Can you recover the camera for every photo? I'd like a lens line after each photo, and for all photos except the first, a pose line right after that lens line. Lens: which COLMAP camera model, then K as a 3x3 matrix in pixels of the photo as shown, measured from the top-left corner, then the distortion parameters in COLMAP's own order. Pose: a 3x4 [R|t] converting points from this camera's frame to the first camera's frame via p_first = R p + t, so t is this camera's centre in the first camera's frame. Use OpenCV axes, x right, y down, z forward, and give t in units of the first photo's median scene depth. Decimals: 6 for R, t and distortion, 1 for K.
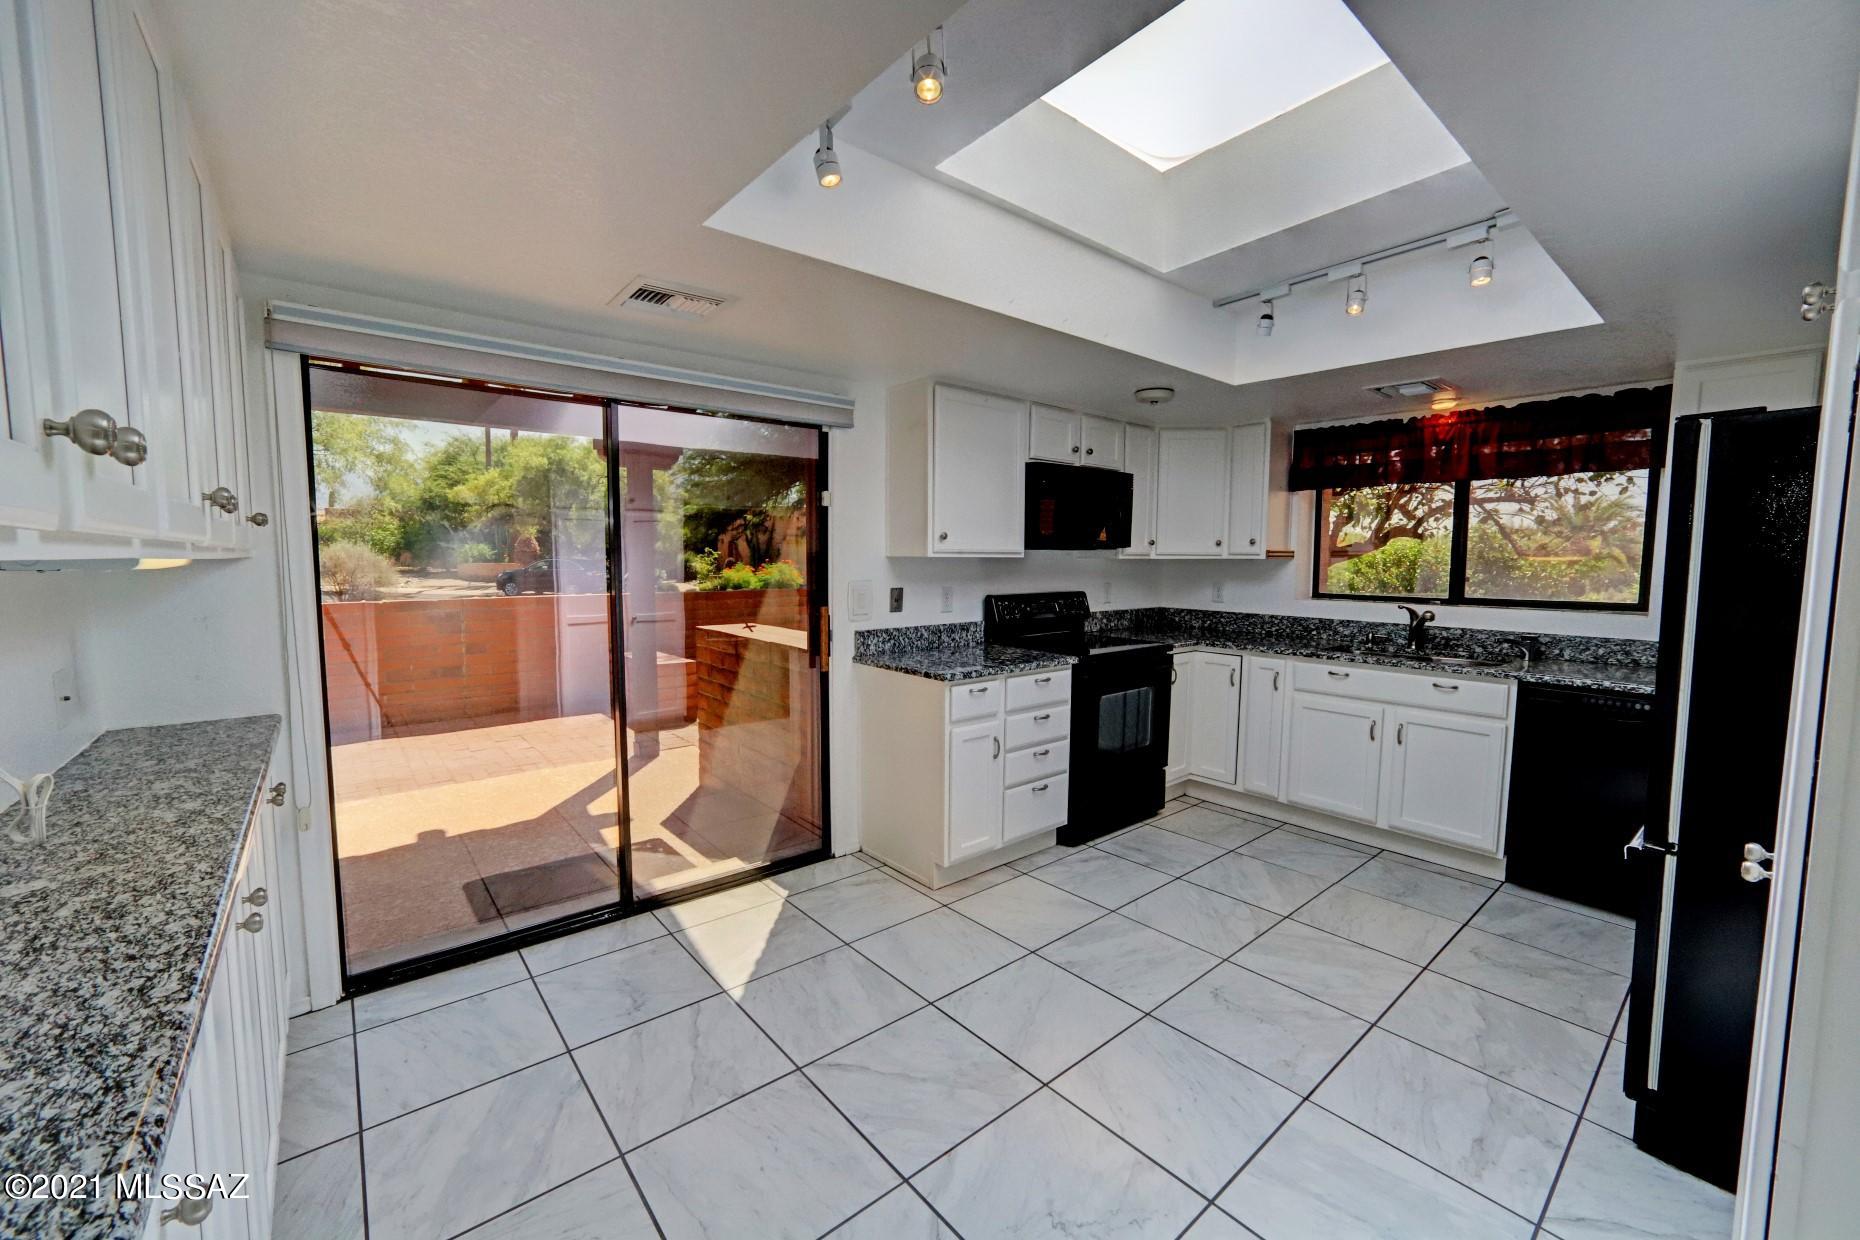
lens RADIAL K [[734.8, 0, 929.4], [0, 734.8, 612.6], [0, 0, 1]] dist [-0.015058, 0.004789]
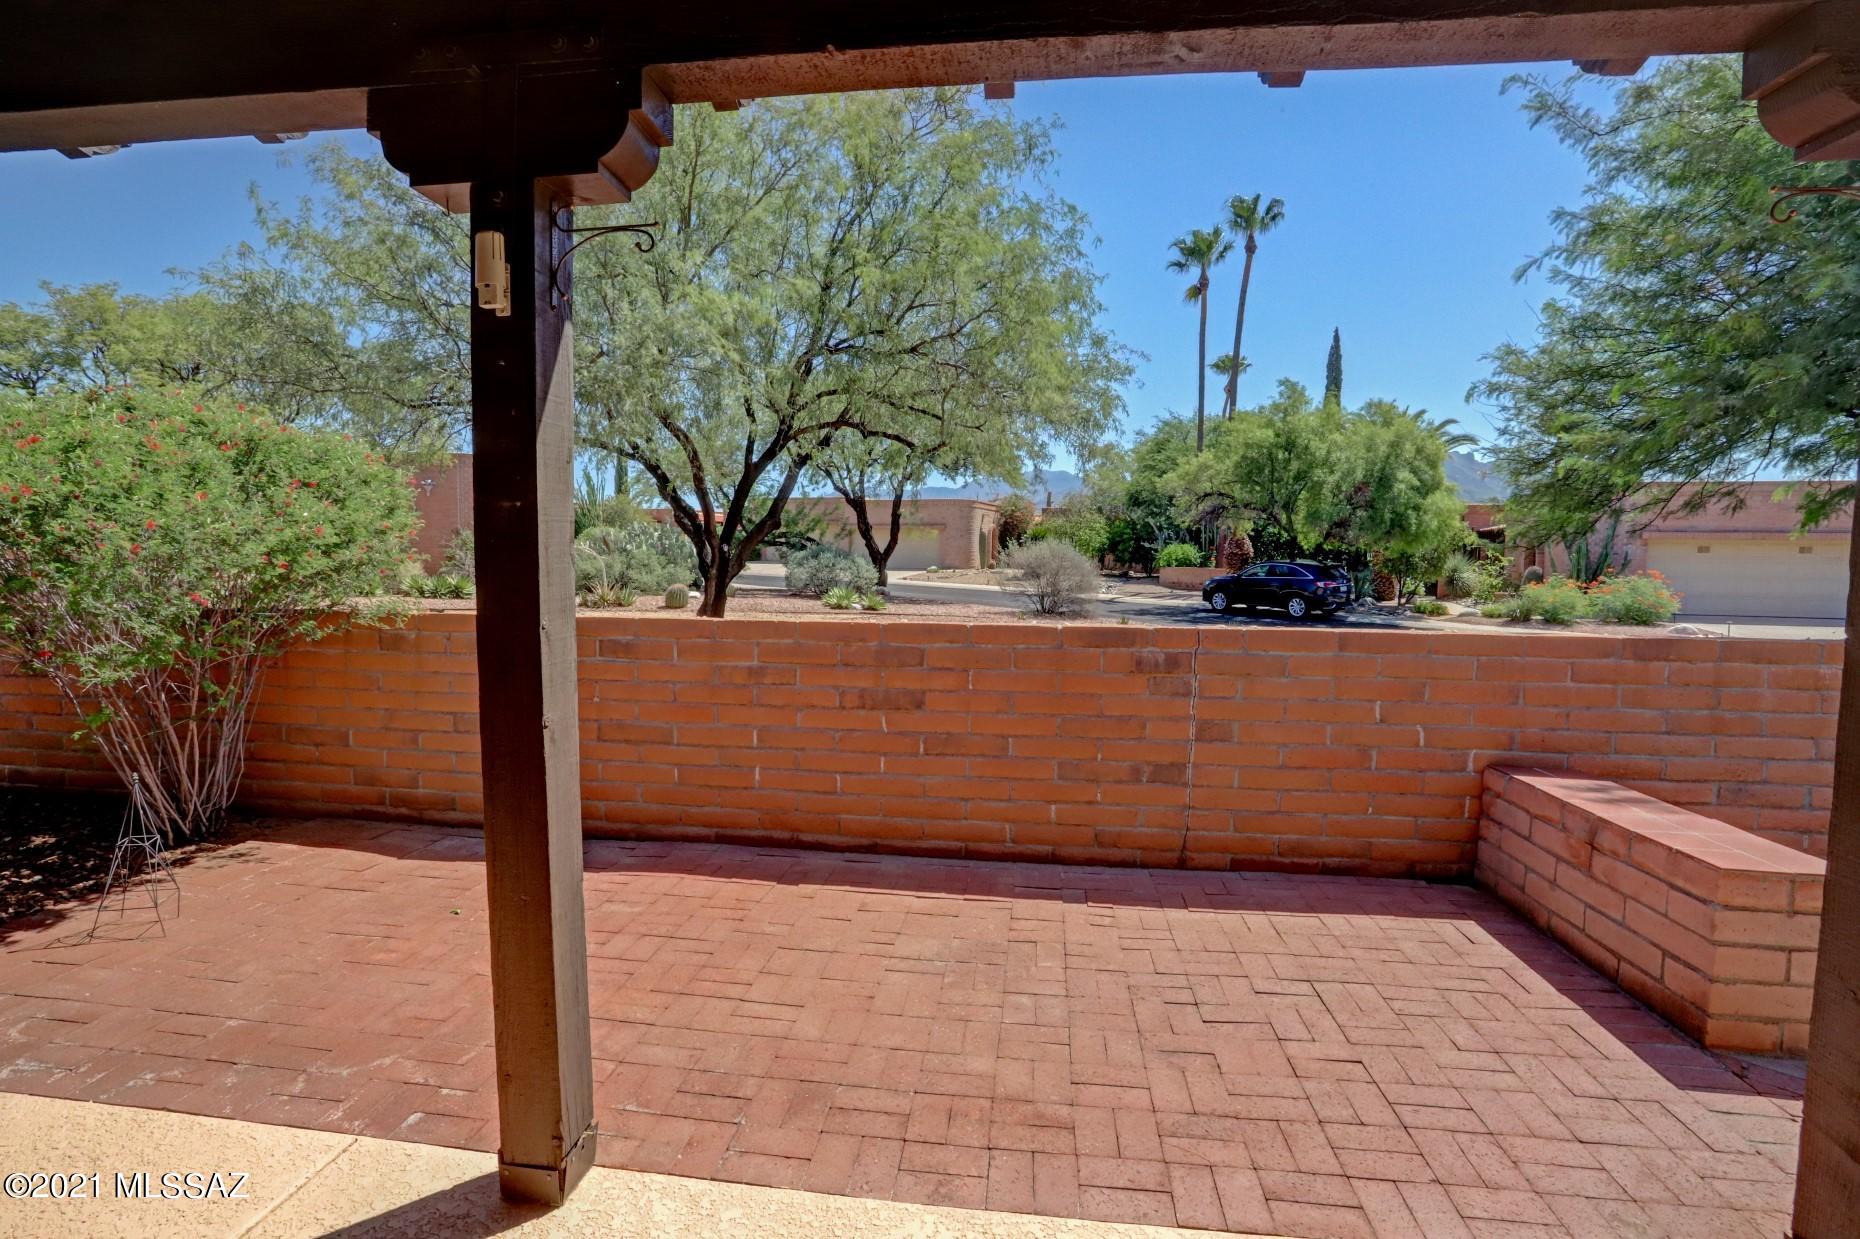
lens RADIAL K [[898.2, 0, 935.8], [0, 898.2, 611.1], [0, 0, 1]] dist [-0.034170, 0.001169]
pose [[0.688086, 0.050831, -0.723847, -0.325044], [-0.068247, 0.997655, 0.005183, -0.021998], [0.722413, 0.045834, 0.689941, 0.458583]]
